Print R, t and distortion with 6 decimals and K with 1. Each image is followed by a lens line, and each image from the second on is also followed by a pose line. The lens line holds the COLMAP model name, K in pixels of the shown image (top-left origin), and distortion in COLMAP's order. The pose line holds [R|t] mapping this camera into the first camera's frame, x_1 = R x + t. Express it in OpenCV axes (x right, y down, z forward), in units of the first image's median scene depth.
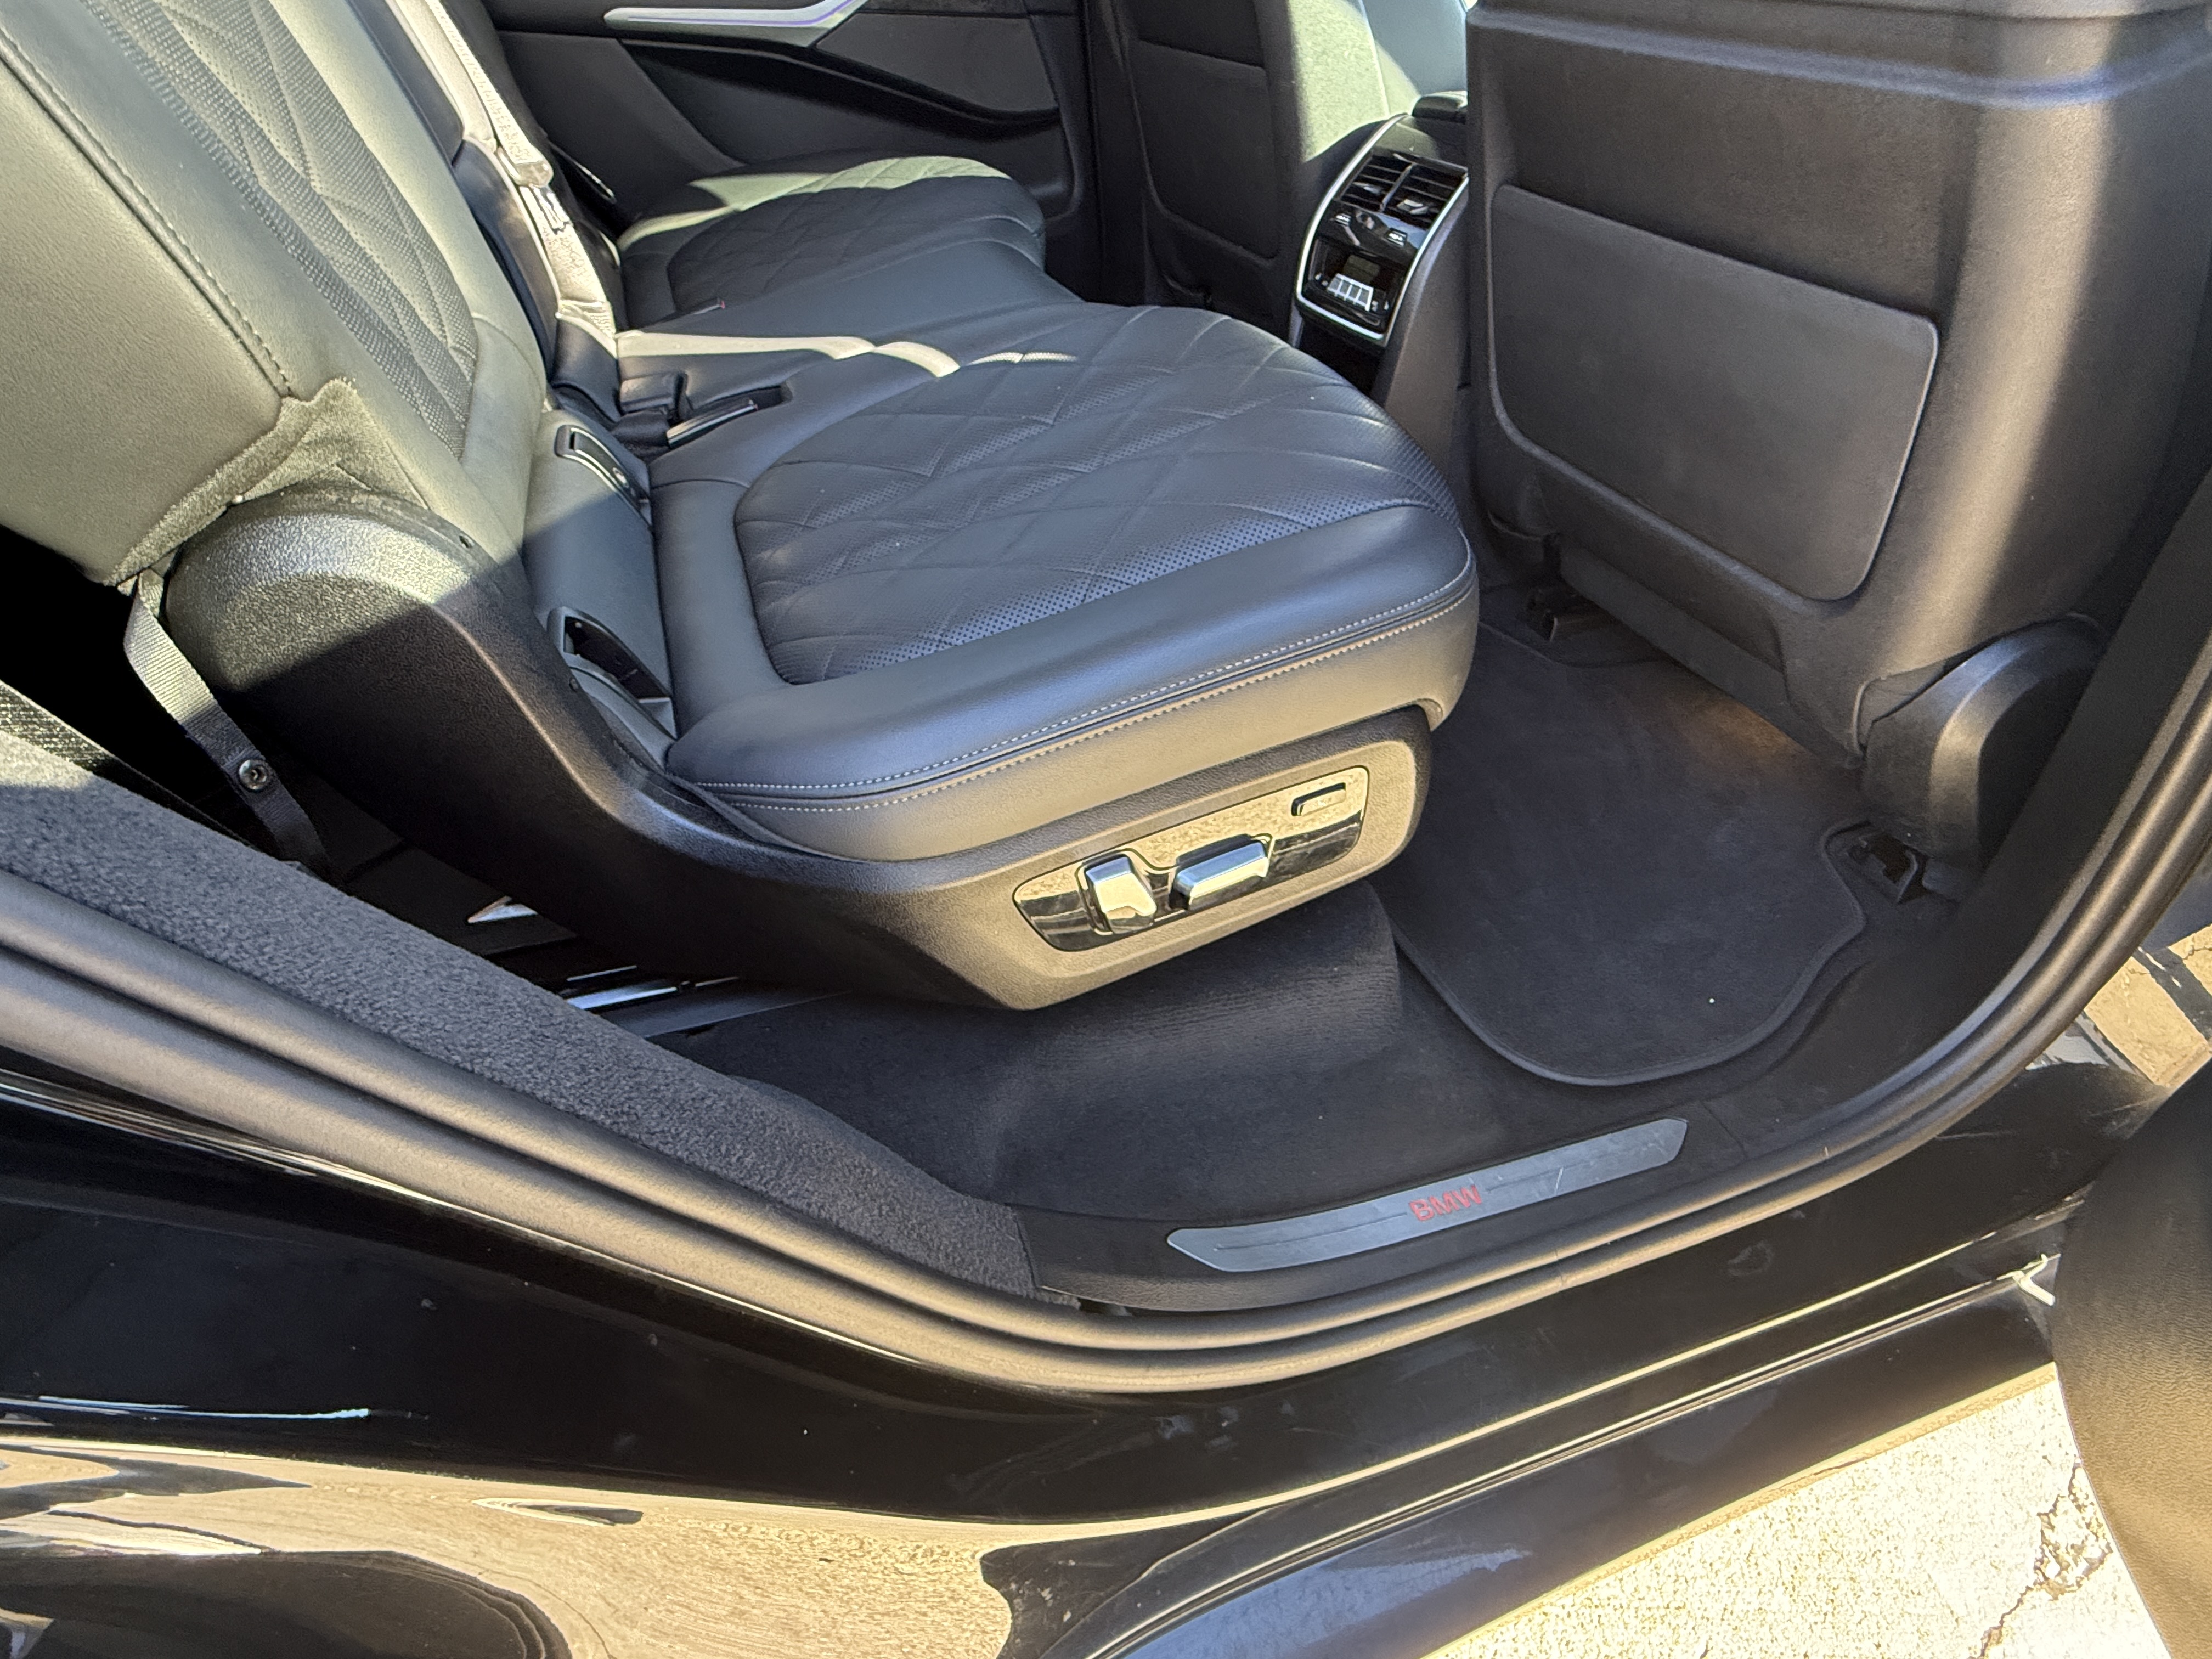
lens RADIAL K [[1158.3, 0, 1086.1], [0, 1158.3, 824.4], [0, 0, 1]] dist [0.001282, 0.000066]
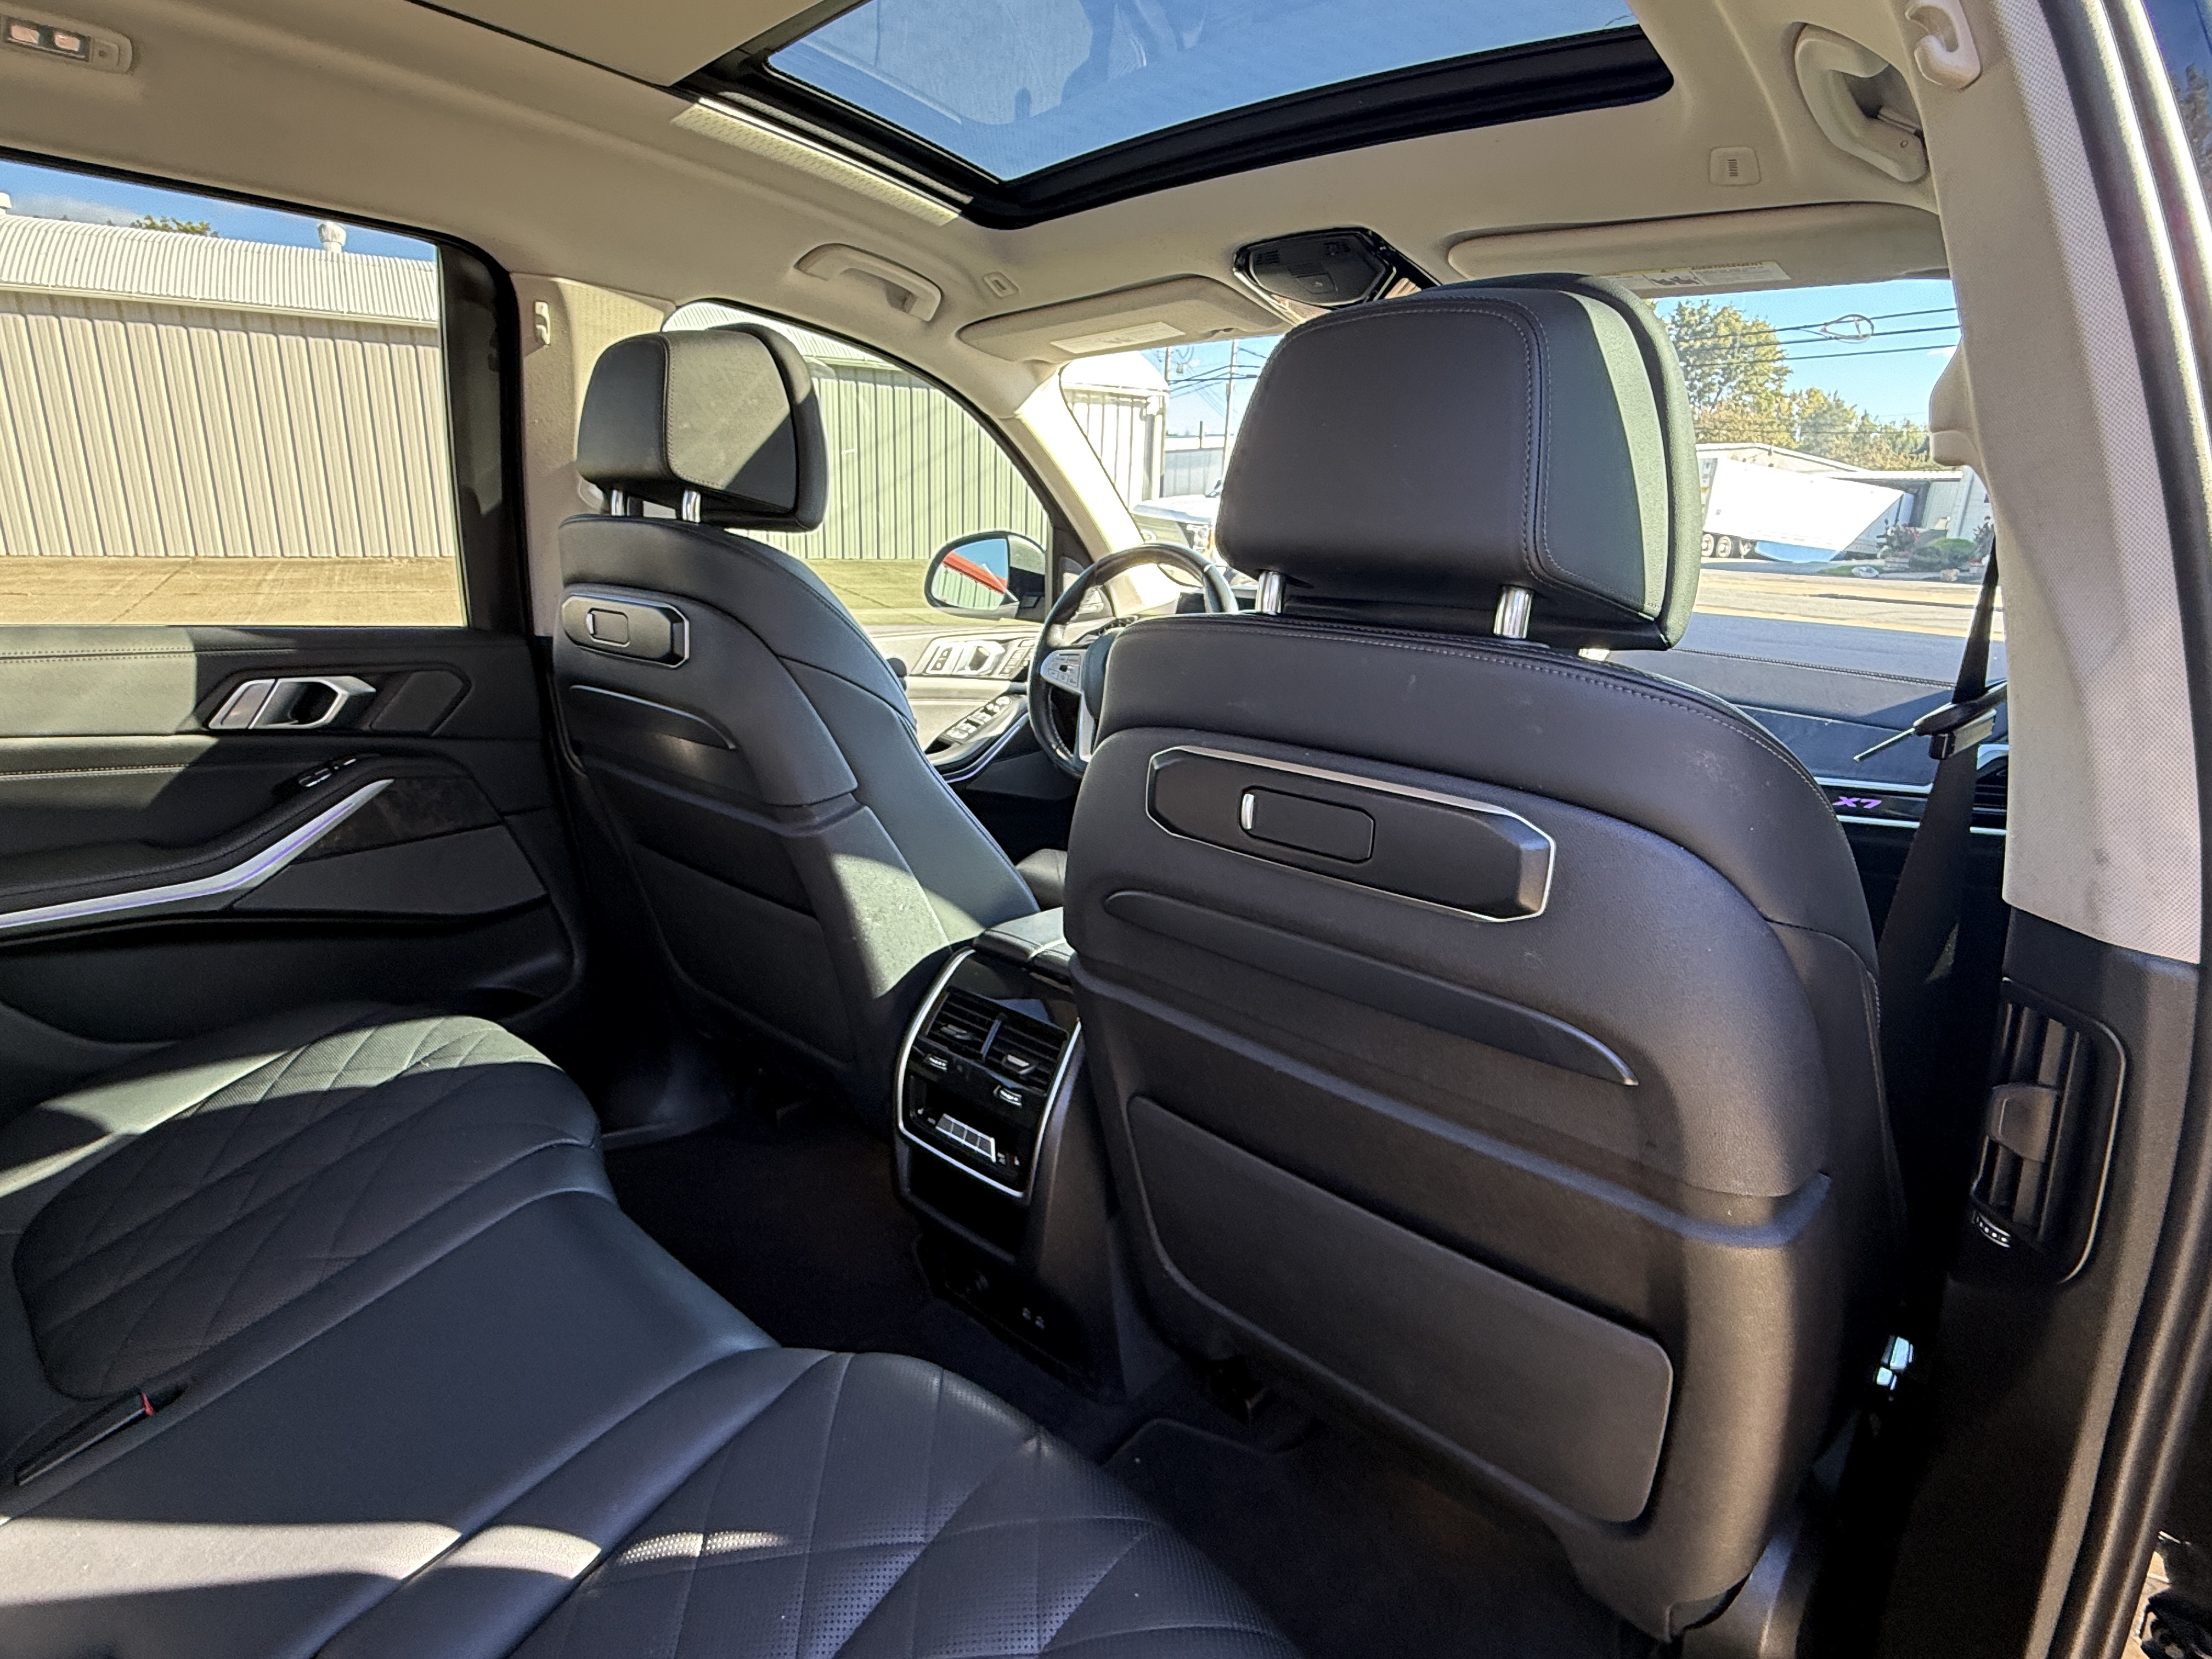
lens RADIAL K [[1158.6, 0, 1099.5], [0, 1158.6, 834.9], [0, 0, 1]] dist [-0.001297, -0.000795]
pose [[0.877292, -0.136336, 0.460186, -0.097468], [0.295102, 0.909379, -0.293164, -0.452762], [-0.378515, 0.392993, 0.838023, 0.075201]]
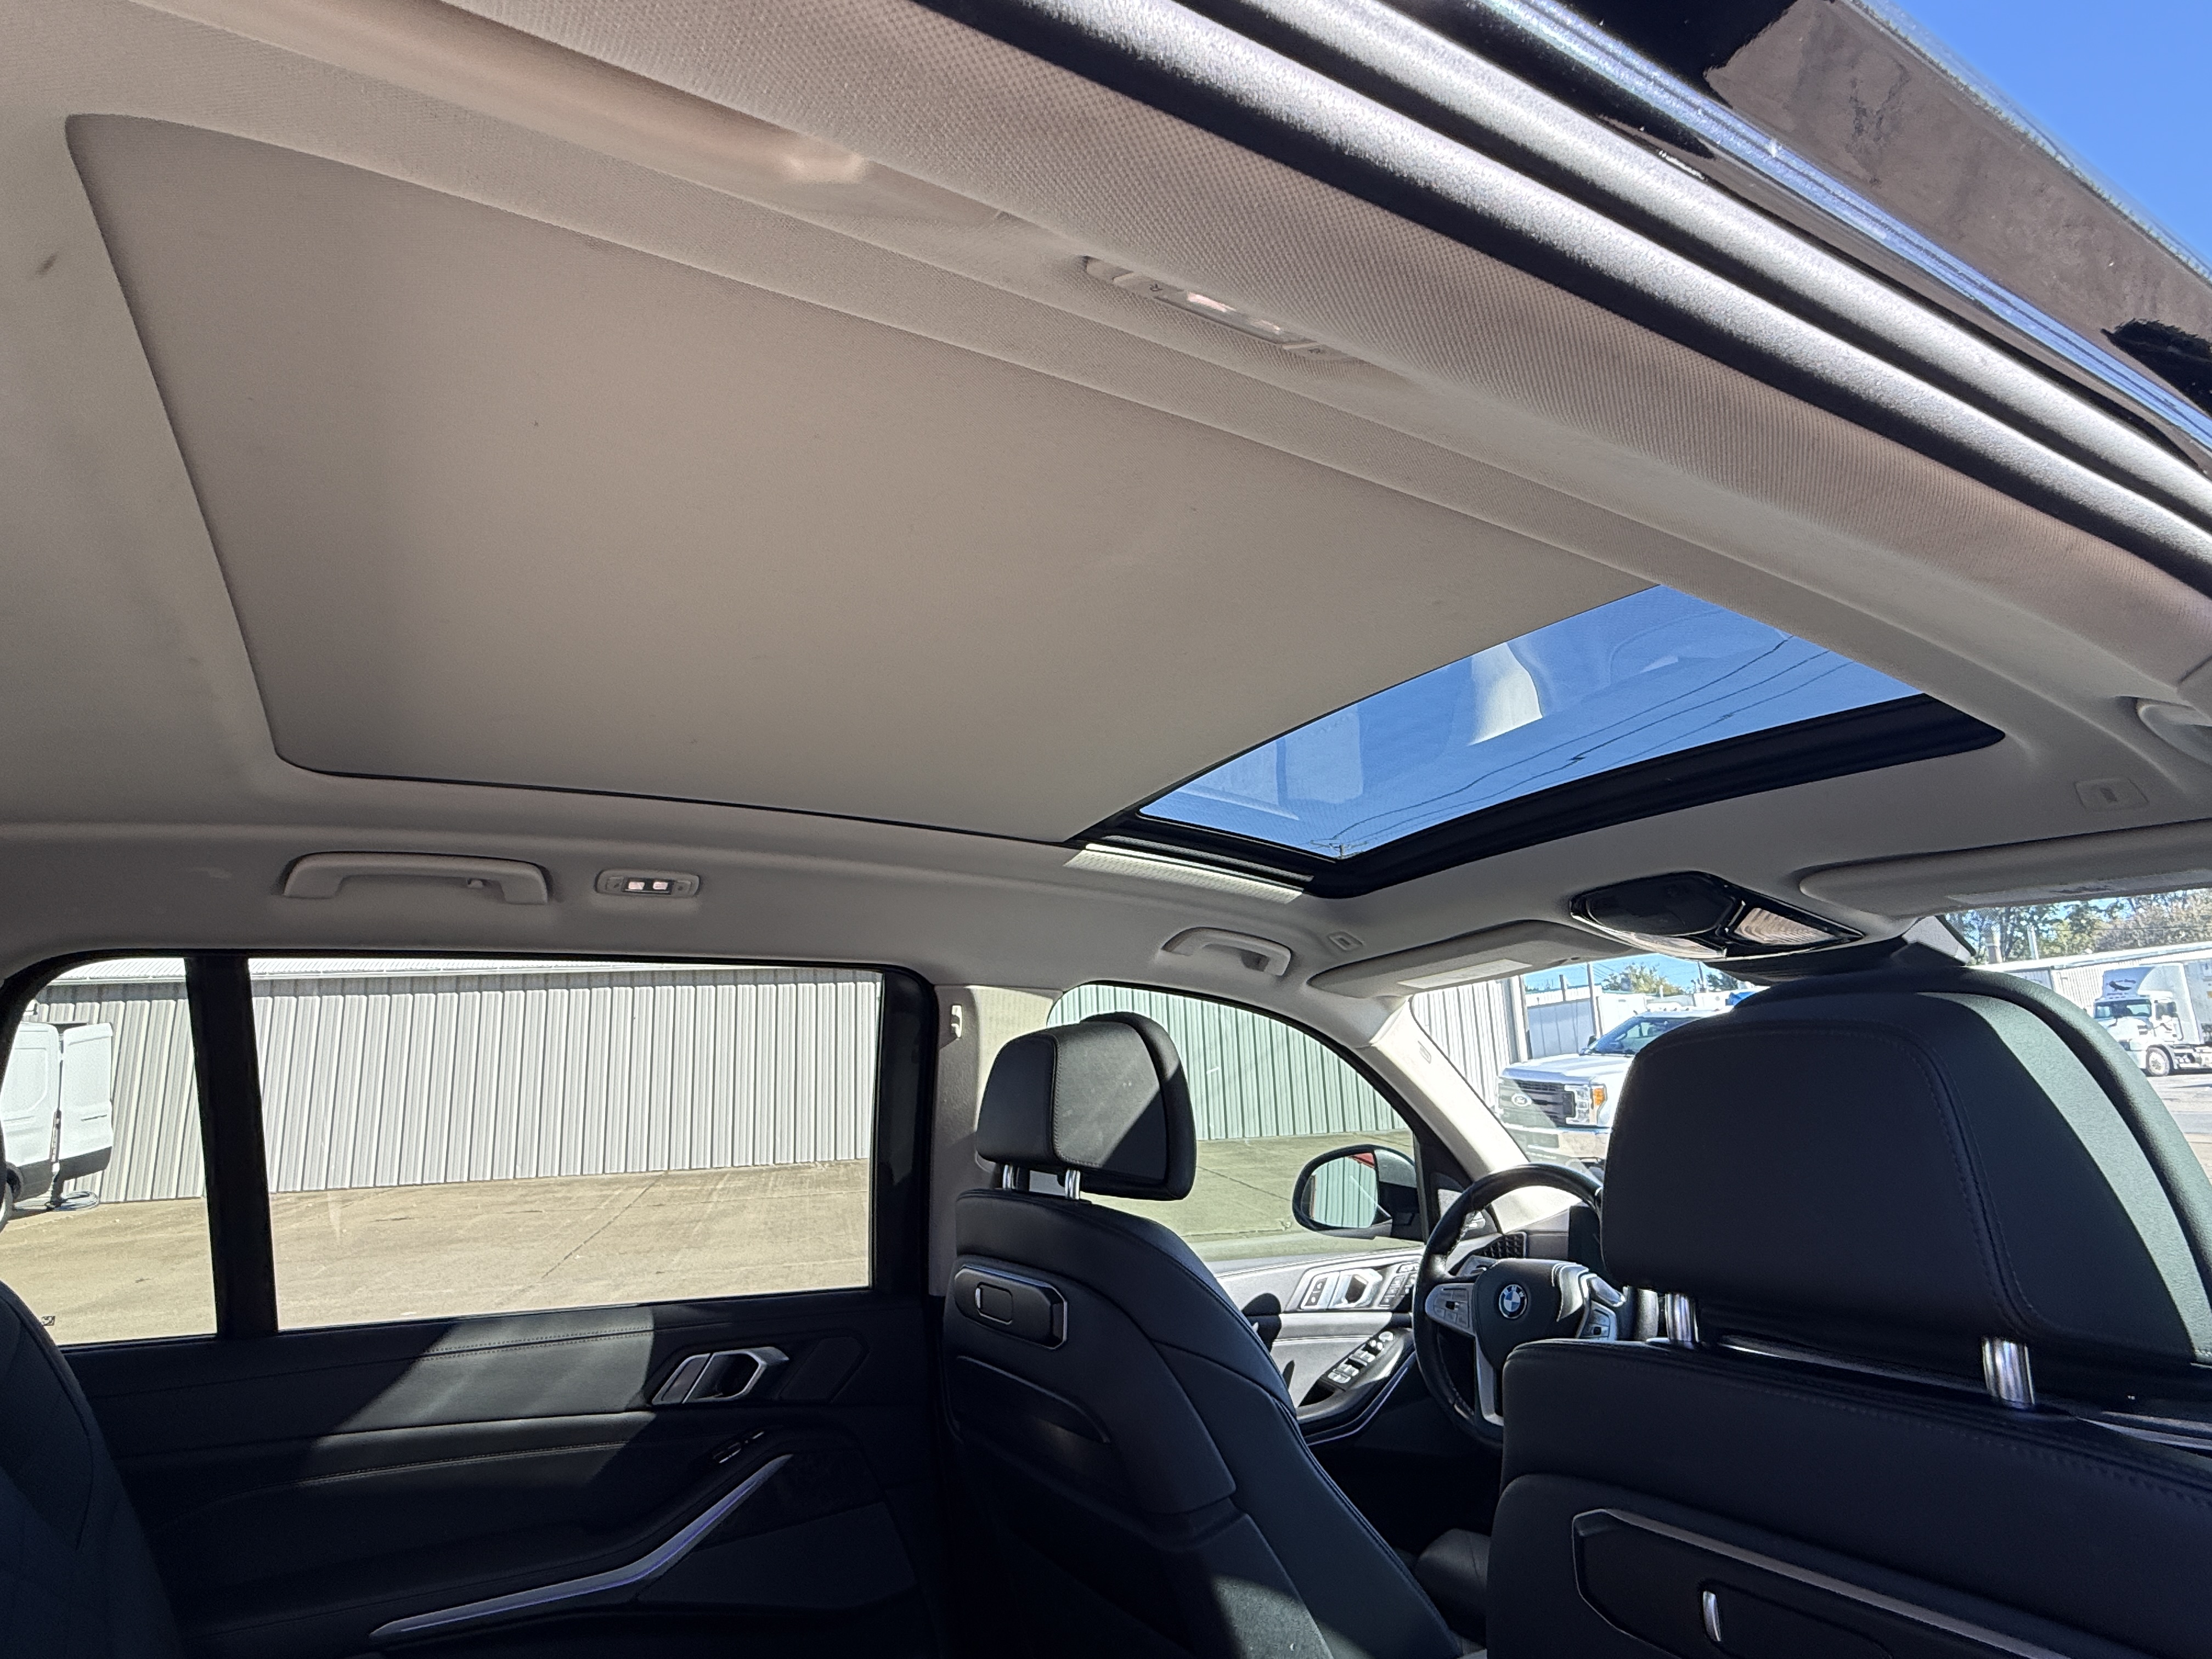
lens RADIAL K [[1154.5, 0, 1097.7], [0, 1154.5, 831.5], [0, 0, 1]] dist [0.000789, 0.000651]
pose [[0.977654, -0.029801, 0.208099, -0.097445], [0.179434, 0.634047, -0.752189, -0.515493], [-0.109528, 0.772720, 0.625225, 0.001122]]
